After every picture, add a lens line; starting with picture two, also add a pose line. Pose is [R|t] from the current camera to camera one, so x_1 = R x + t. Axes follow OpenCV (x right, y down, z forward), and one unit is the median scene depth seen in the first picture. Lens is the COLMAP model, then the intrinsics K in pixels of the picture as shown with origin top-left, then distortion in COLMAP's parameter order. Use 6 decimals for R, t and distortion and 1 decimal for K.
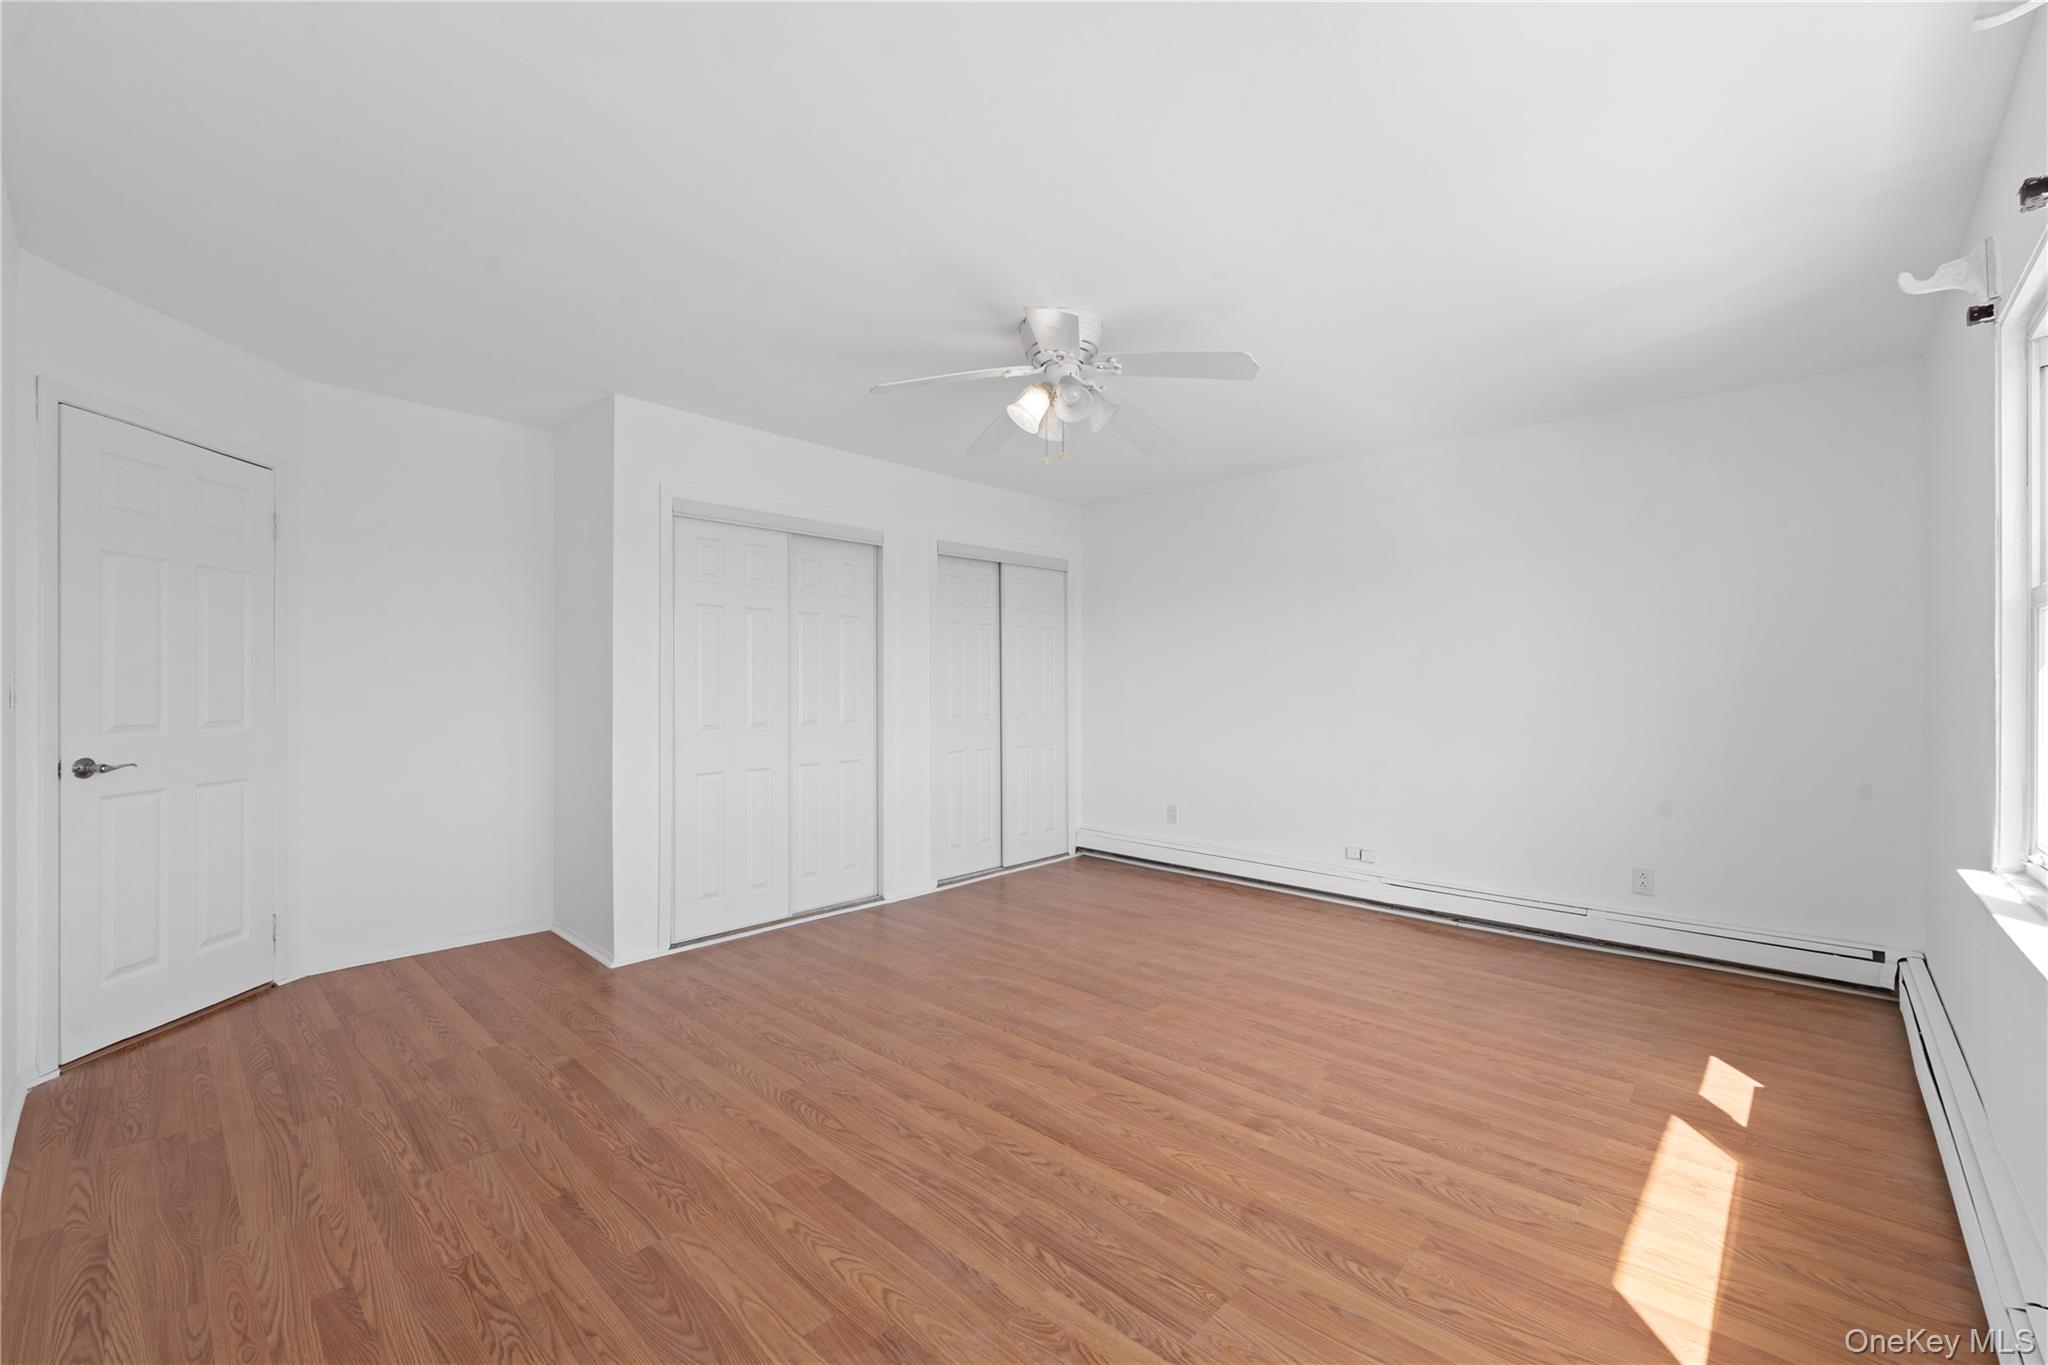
lens RADIAL K [[832.4, 0, 1016.2], [0, 832.4, 686.2], [0, 0, 1]] dist [0.001520, -0.000304]
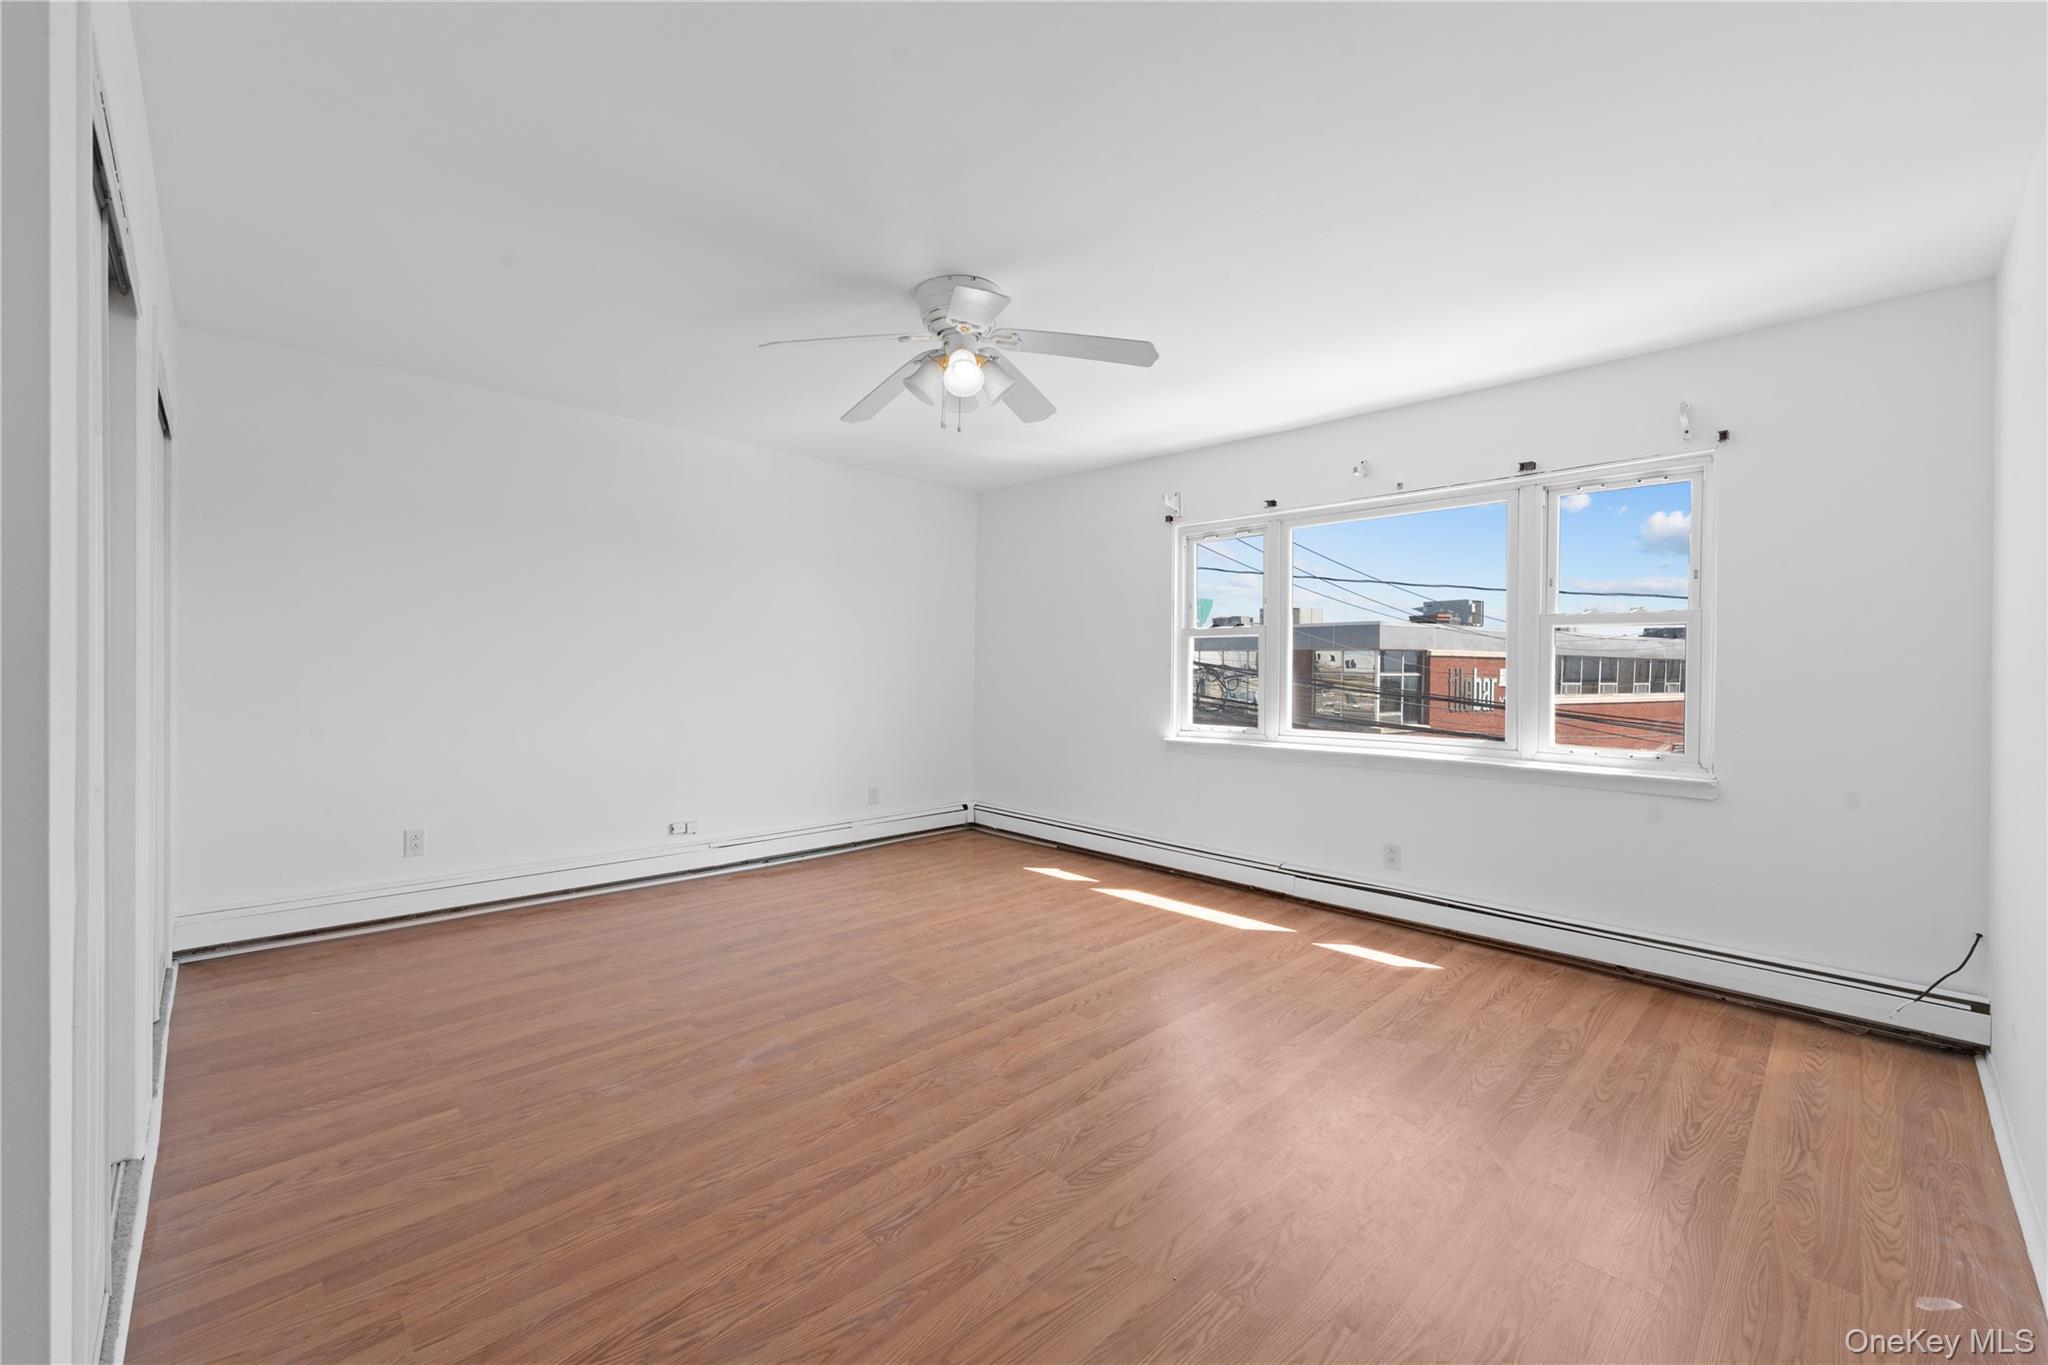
lens RADIAL K [[832.4, 0, 1016.2], [0, 832.4, 686.2], [0, 0, 1]] dist [0.001520, -0.000304]
pose [[0.038389, -0.026931, 0.998900, -0.904226], [-0.011580, 0.999558, 0.027394, -0.003122], [-0.999196, -0.012619, 0.038060, 0.881741]]
